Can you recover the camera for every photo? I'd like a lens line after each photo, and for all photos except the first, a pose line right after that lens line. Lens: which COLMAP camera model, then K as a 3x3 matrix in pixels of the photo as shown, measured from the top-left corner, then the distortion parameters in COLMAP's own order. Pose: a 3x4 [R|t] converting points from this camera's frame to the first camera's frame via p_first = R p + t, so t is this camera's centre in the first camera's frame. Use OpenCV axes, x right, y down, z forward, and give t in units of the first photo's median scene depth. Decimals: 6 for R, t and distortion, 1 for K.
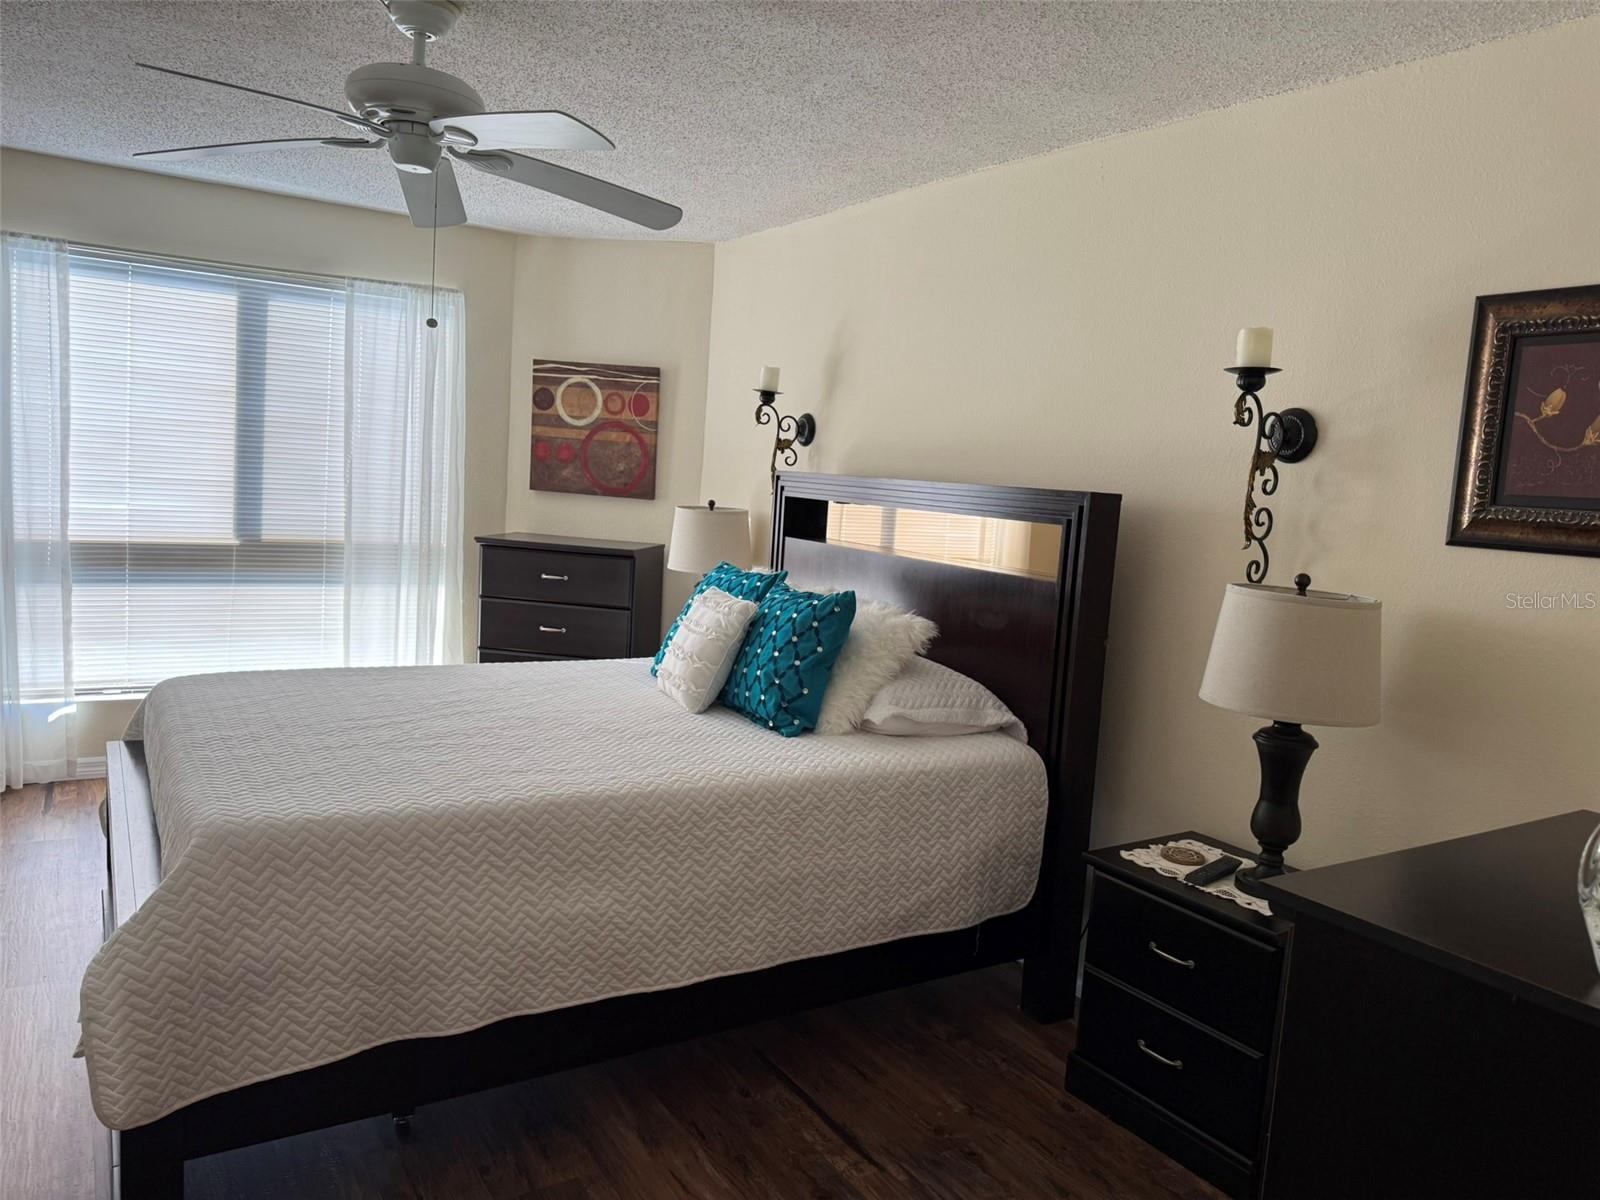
lens RADIAL K [[1135.2, 0, 802.6], [0, 1135.2, 589.4], [0, 0, 1]] dist [0.039468, -0.034208]
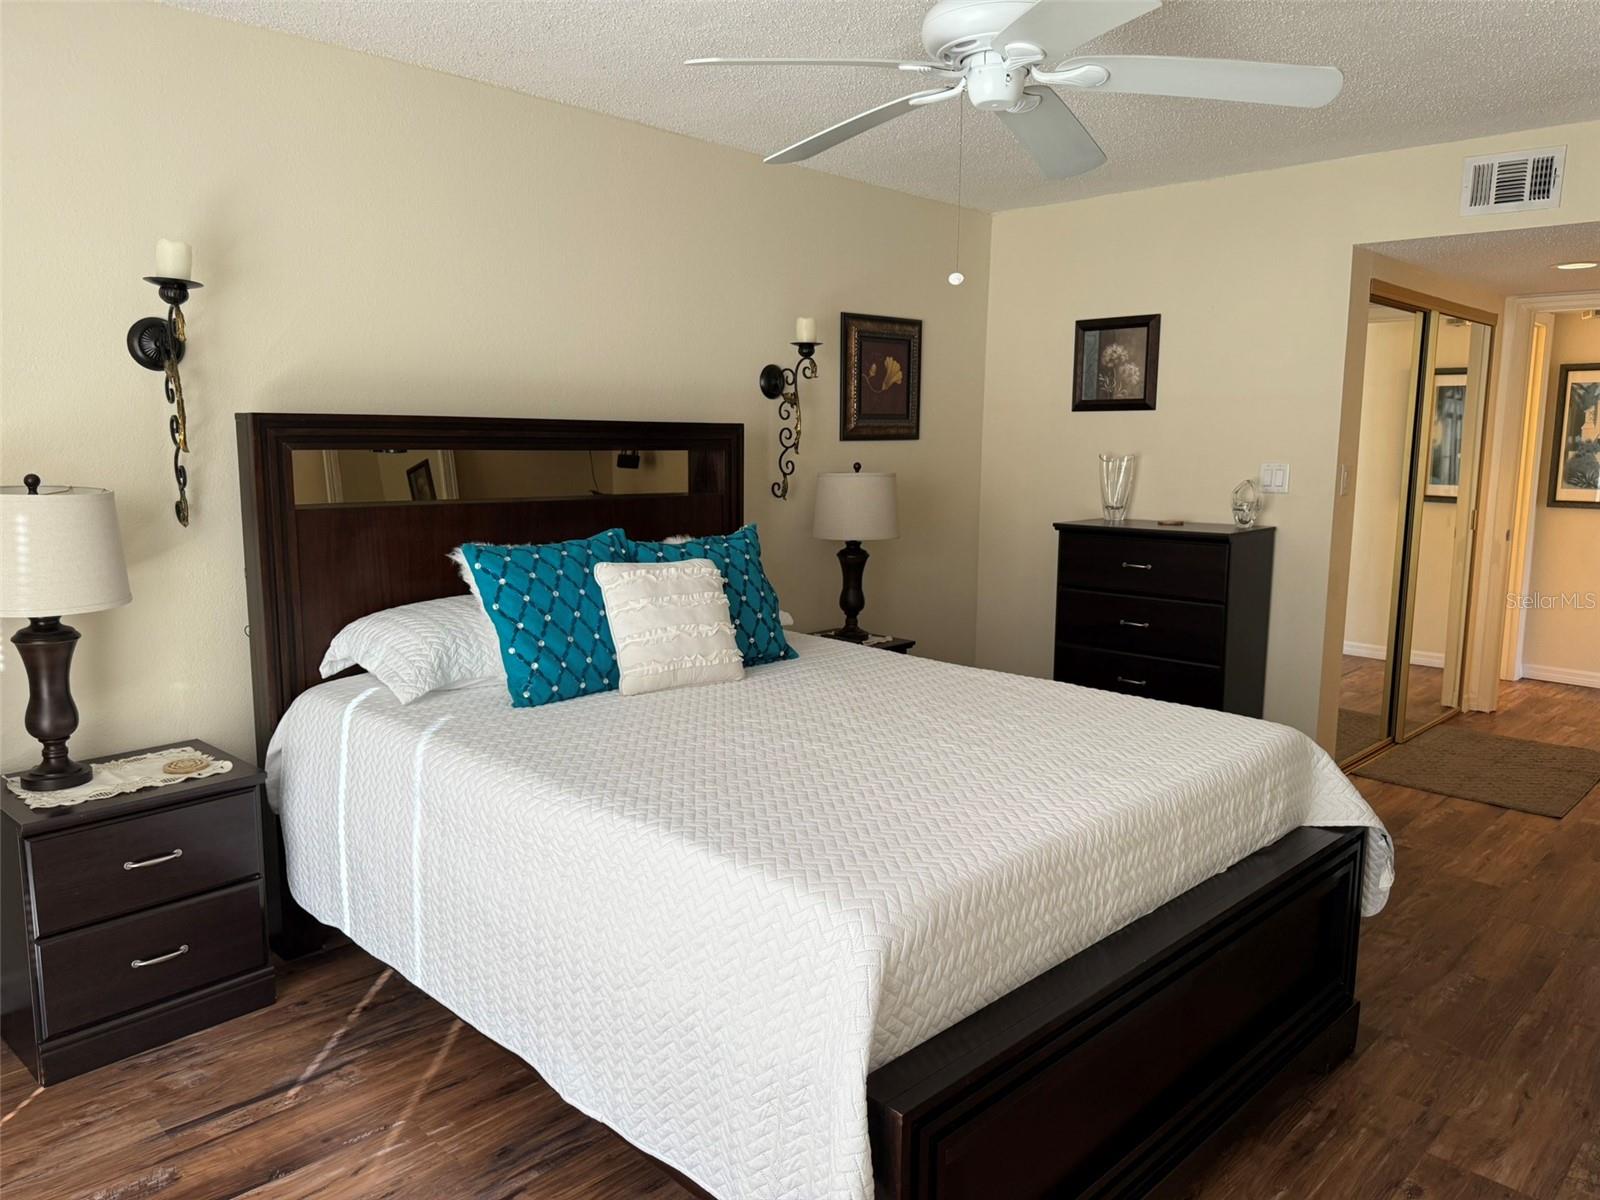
lens RADIAL K [[1135.2, 0, 802.6], [0, 1135.2, 589.4], [0, 0, 1]] dist [0.039468, -0.034208]
pose [[-0.234034, -0.191191, 0.953244, -1.226657], [0.085998, 0.972559, 0.216179, -0.203033], [-0.968417, 0.132571, -0.211170, 1.411719]]
